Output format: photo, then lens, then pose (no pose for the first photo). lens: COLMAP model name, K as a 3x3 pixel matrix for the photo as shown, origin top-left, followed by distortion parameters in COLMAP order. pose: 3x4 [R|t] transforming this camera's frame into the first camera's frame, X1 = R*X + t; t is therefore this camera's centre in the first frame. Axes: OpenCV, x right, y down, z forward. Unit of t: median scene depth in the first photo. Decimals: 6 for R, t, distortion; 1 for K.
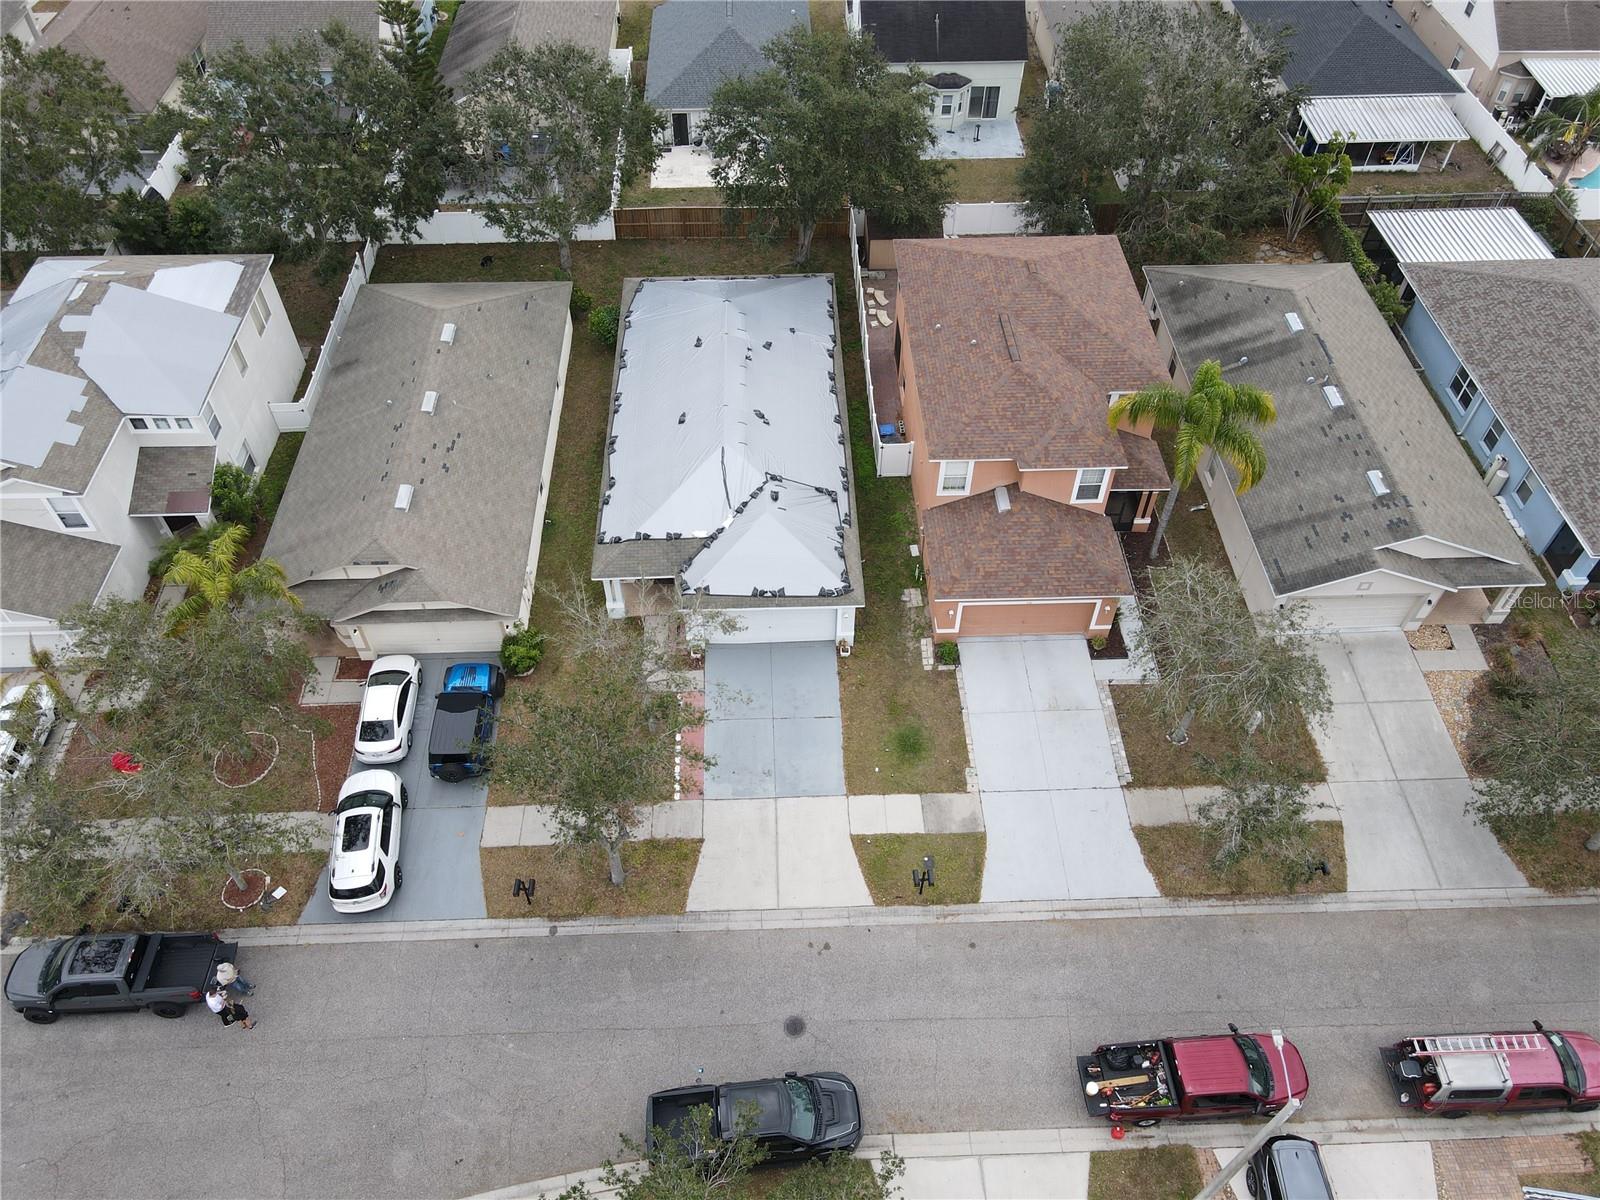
lens RADIAL K [[1174.0, 0, 801.2], [0, 1174.0, 583.6], [0, 0, 1]] dist [0.013360, 0.007866]
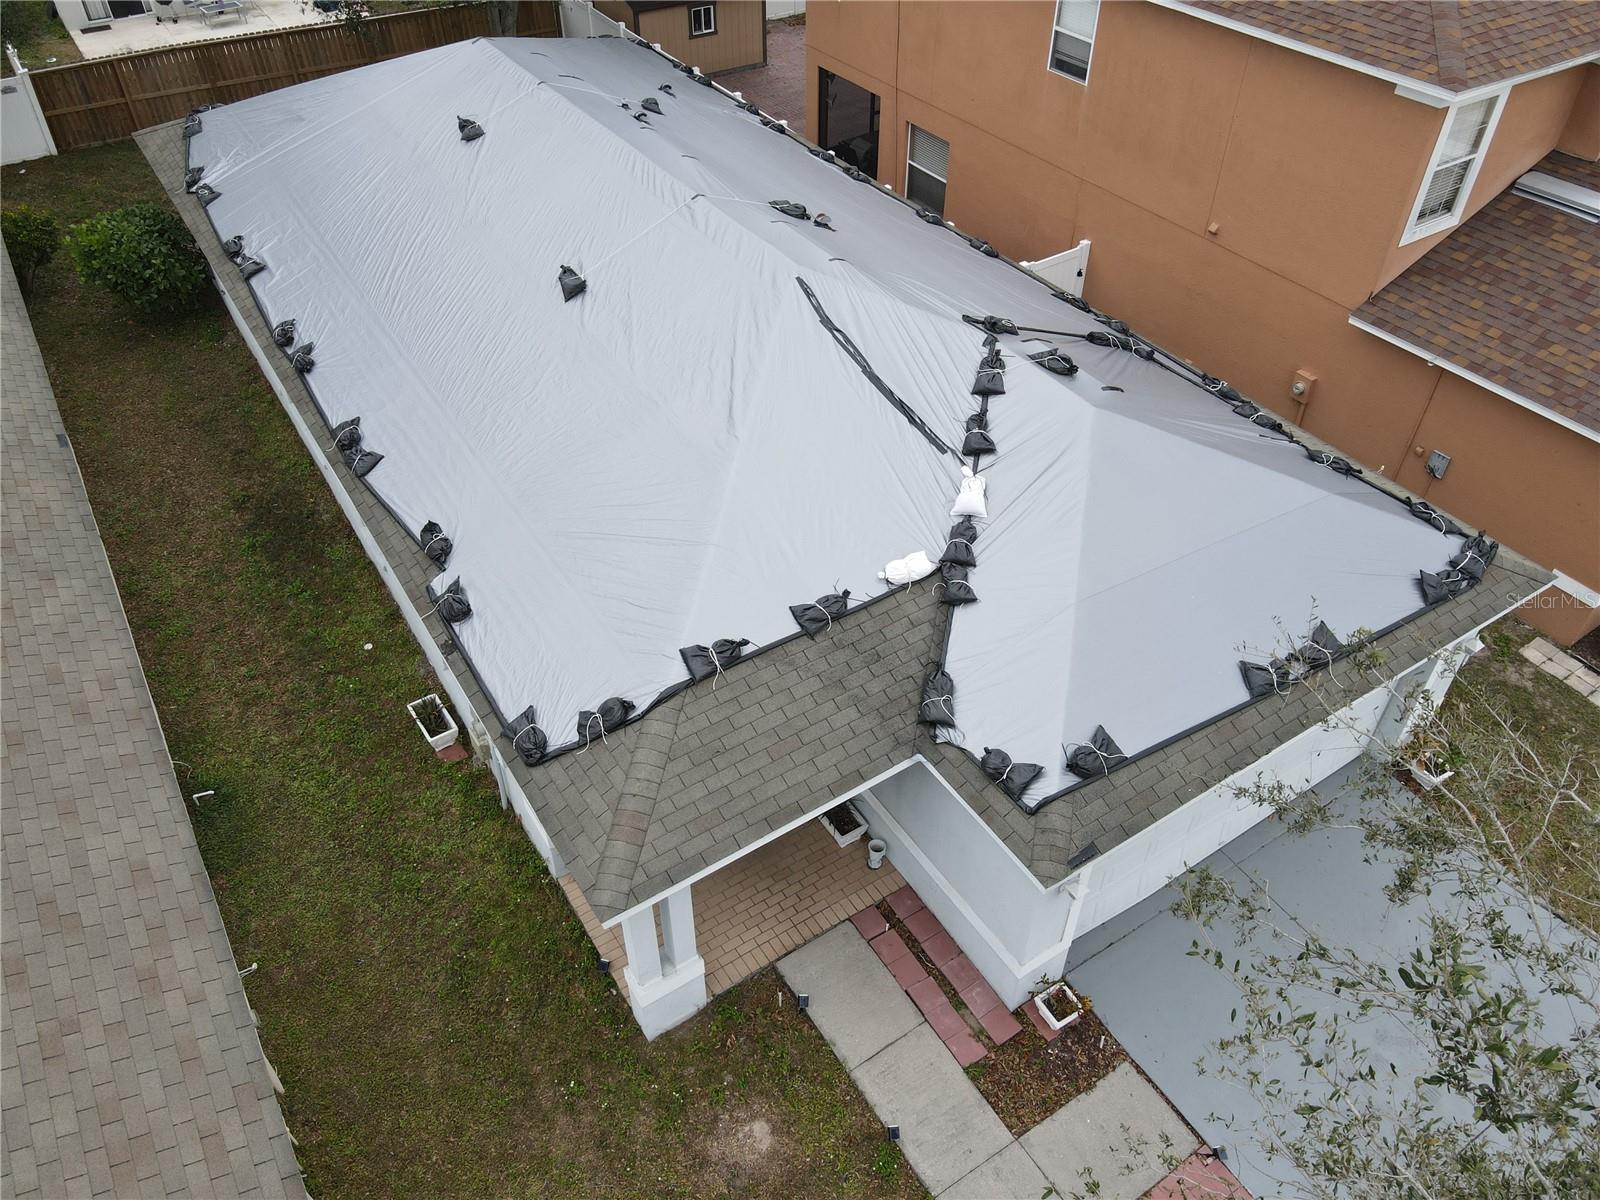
lens RADIAL K [[1174.0, 0, 801.2], [0, 1174.0, 583.6], [0, 0, 1]] dist [0.013360, 0.007866]
pose [[0.859368, -0.341214, 0.380867, -0.202149], [0.384432, 0.922234, -0.041196, -0.036920], [-0.337191, 0.181820, 0.923712, 0.761070]]
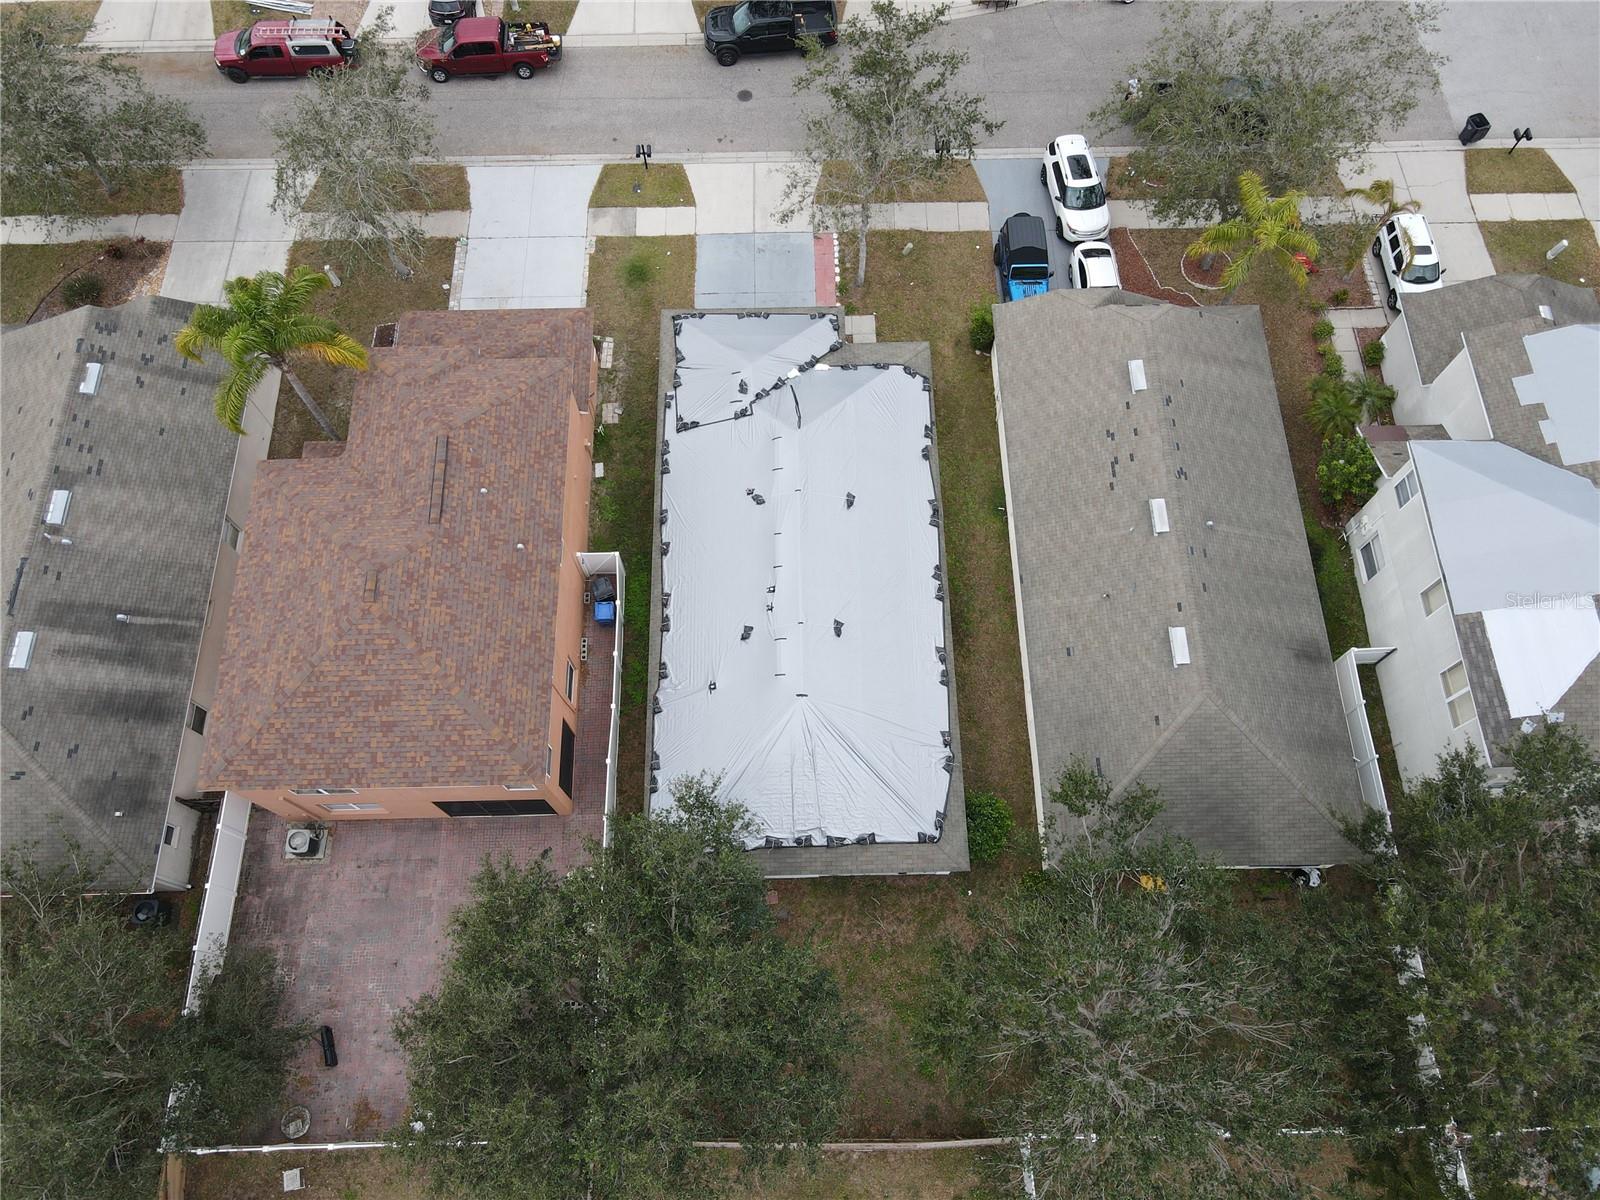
lens RADIAL K [[1162.1, 0, 801.8], [0, 1162.1, 589.4], [0, 0, 1]] dist [0.015753, 0.003405]
pose [[-0.999860, -0.014882, 0.007677, -0.078052], [0.013372, -0.433582, 0.901015, -0.970821], [-0.010081, 0.900991, 0.433721, 0.739013]]
